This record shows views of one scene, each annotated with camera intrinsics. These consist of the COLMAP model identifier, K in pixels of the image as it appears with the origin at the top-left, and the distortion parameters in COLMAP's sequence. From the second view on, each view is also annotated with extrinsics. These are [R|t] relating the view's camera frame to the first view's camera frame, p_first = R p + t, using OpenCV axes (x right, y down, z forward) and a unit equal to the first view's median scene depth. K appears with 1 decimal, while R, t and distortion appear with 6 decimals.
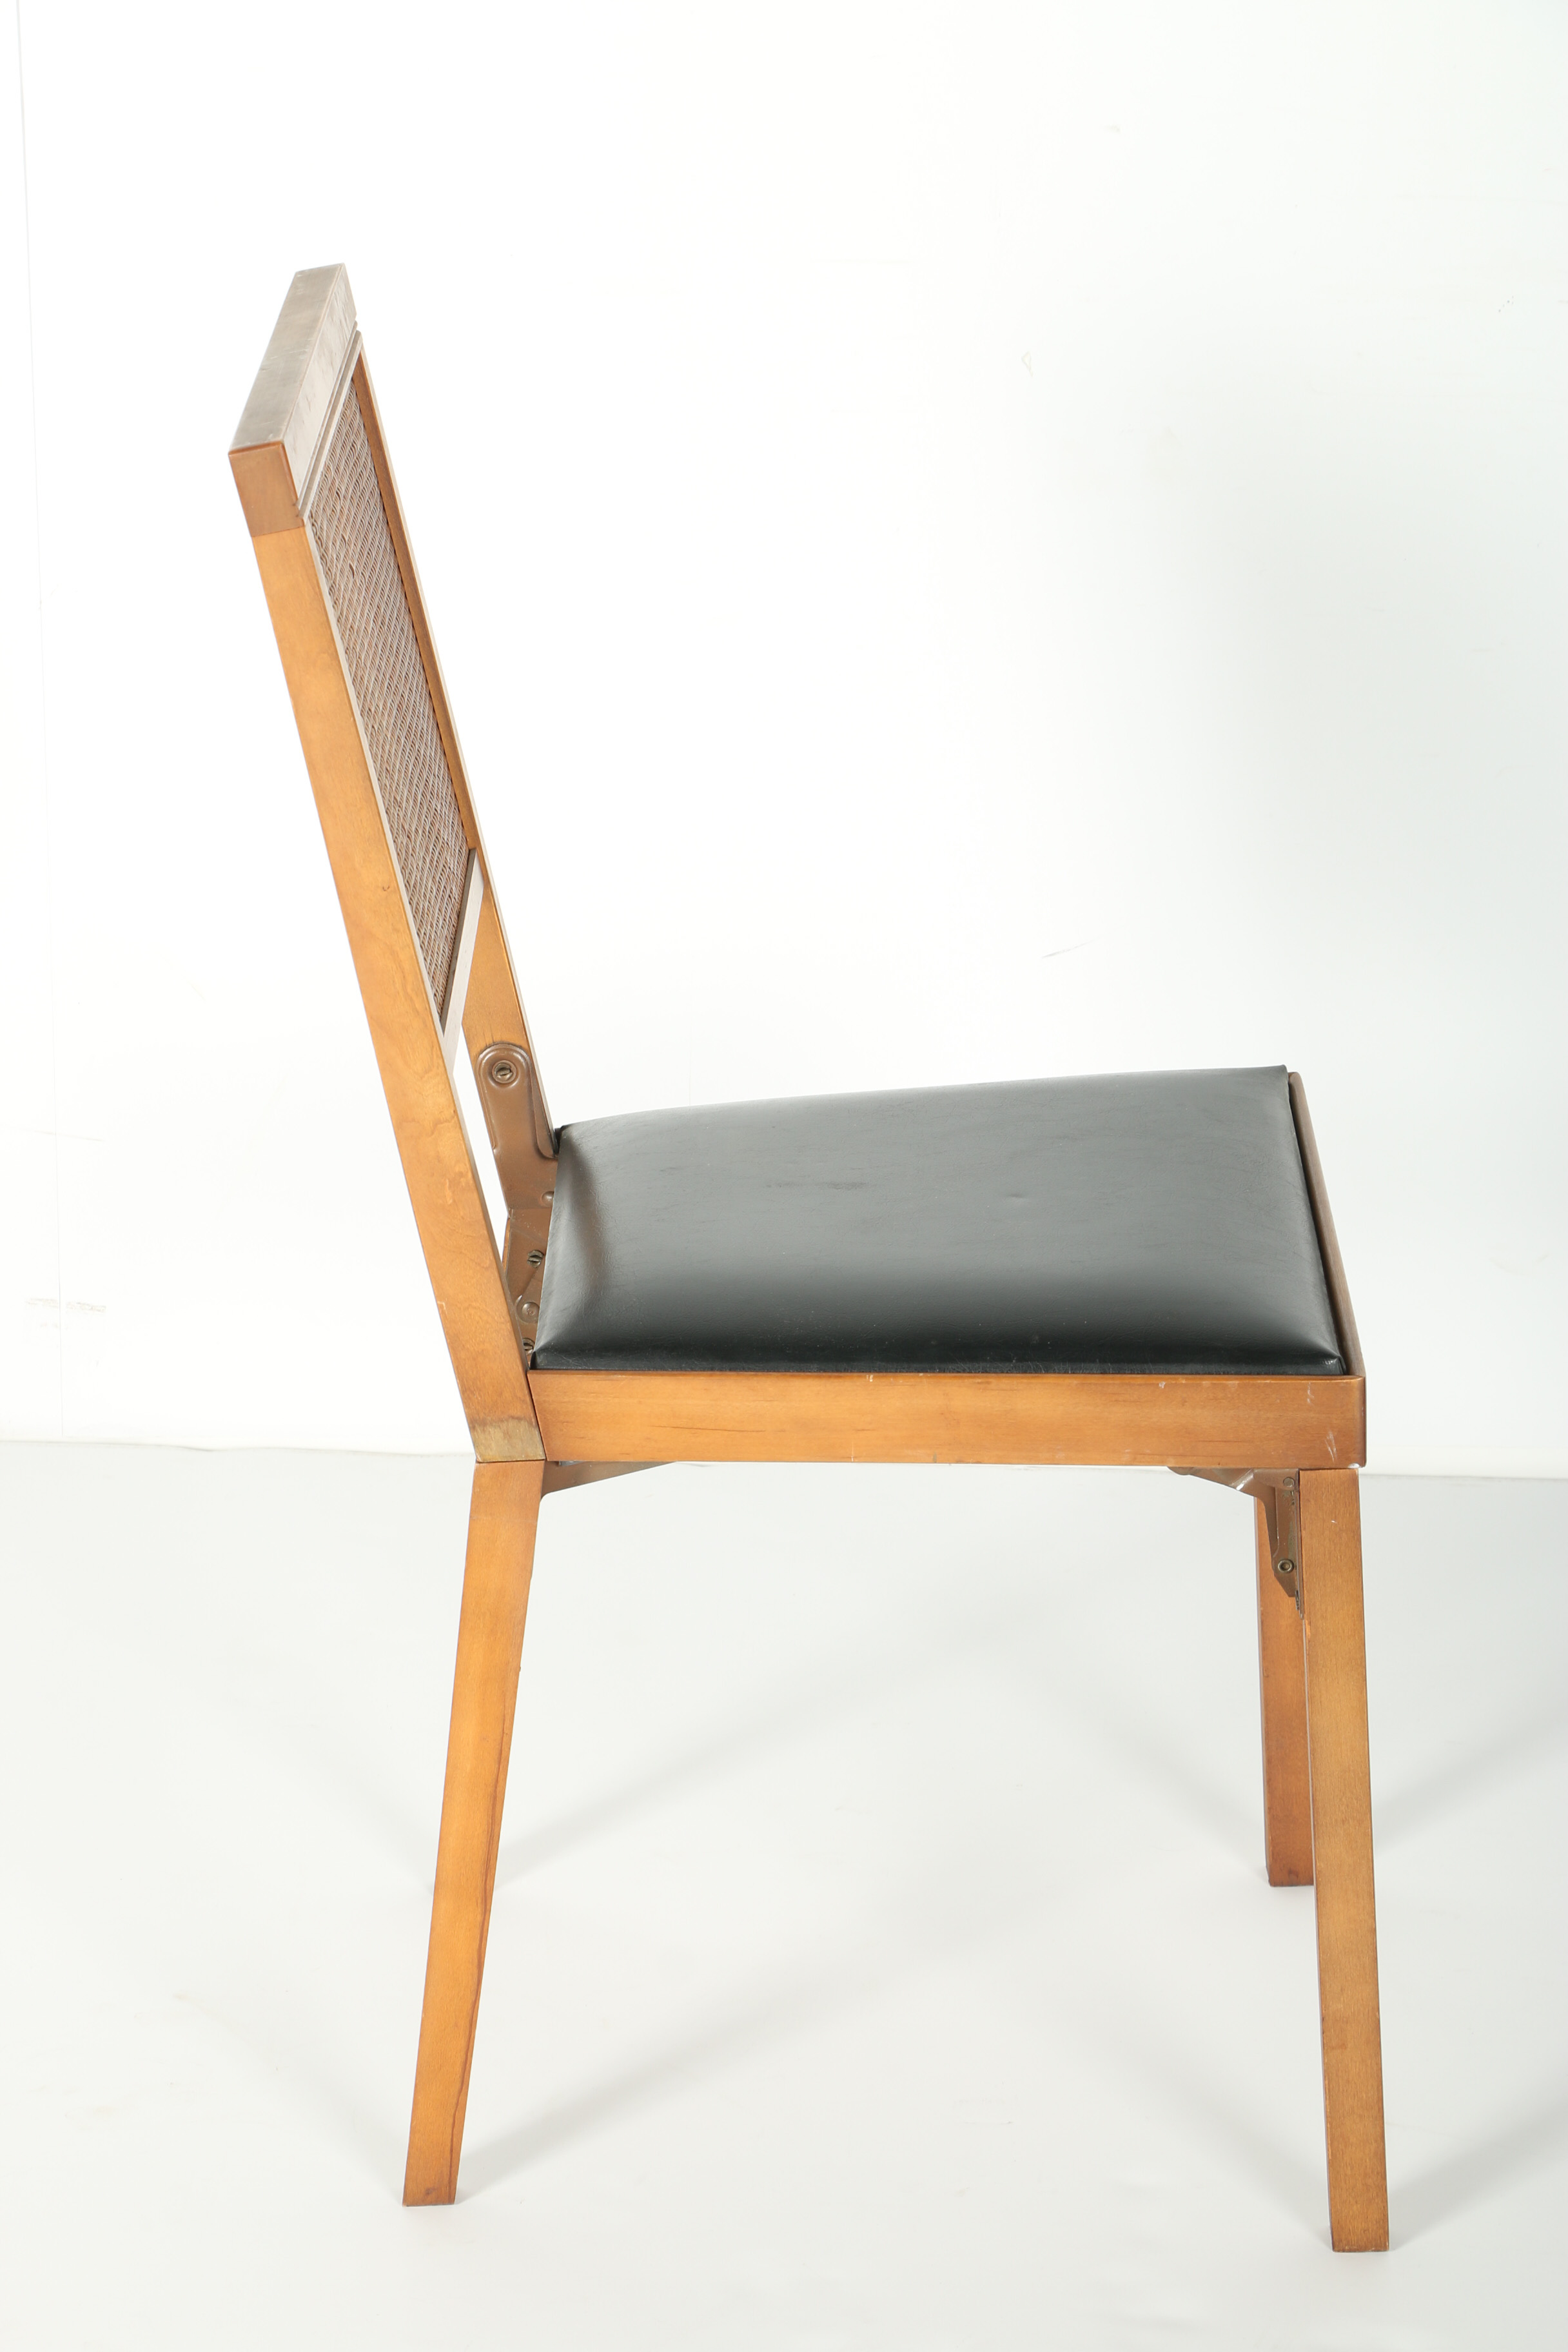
lens RADIAL K [[6560.0, 0, 781.8], [0, 6560.0, 1174.6], [0, 0, 1]] dist [0.290158, 0.000000]
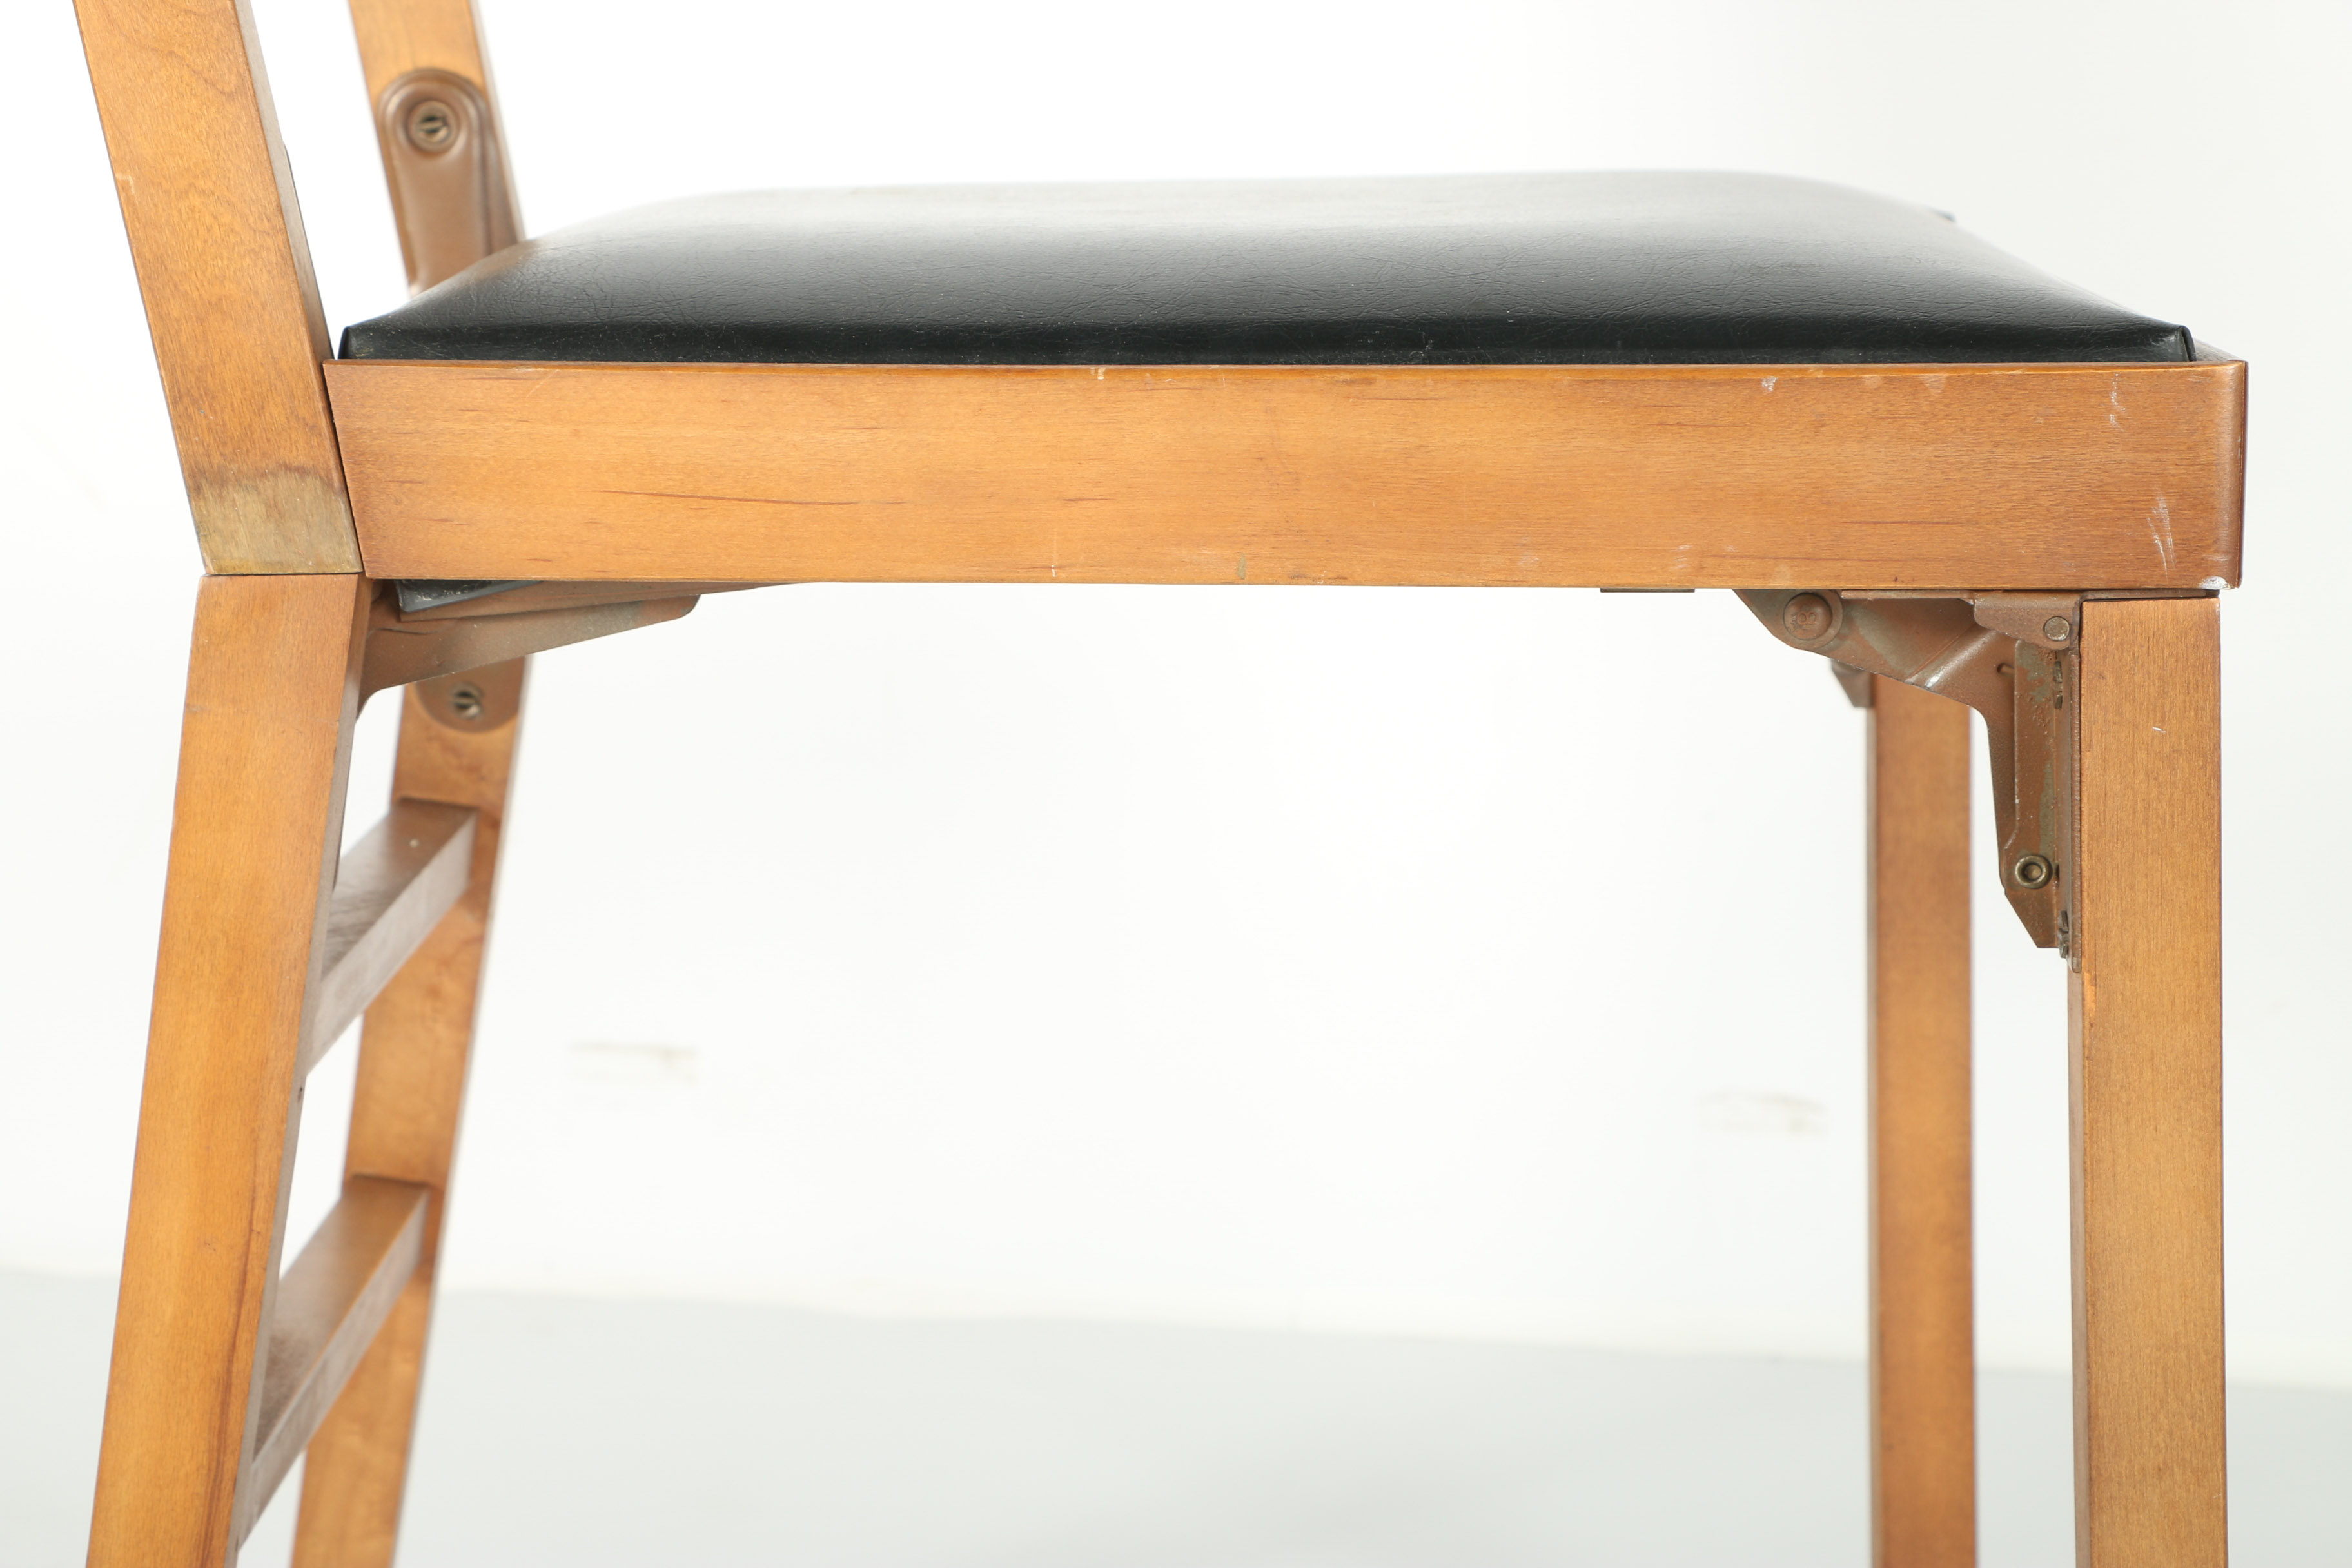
lens RADIAL K [[5785.2, 0, 1176.2], [0, 5785.2, 777.1], [0, 0, 1]] dist [0.276629, 0.000000]
pose [[0.999483, 0.031761, -0.004899, 0.021228], [-0.032118, 0.982042, -0.185911, 0.128390], [-0.001094, 0.185972, 0.982554, 0.620761]]
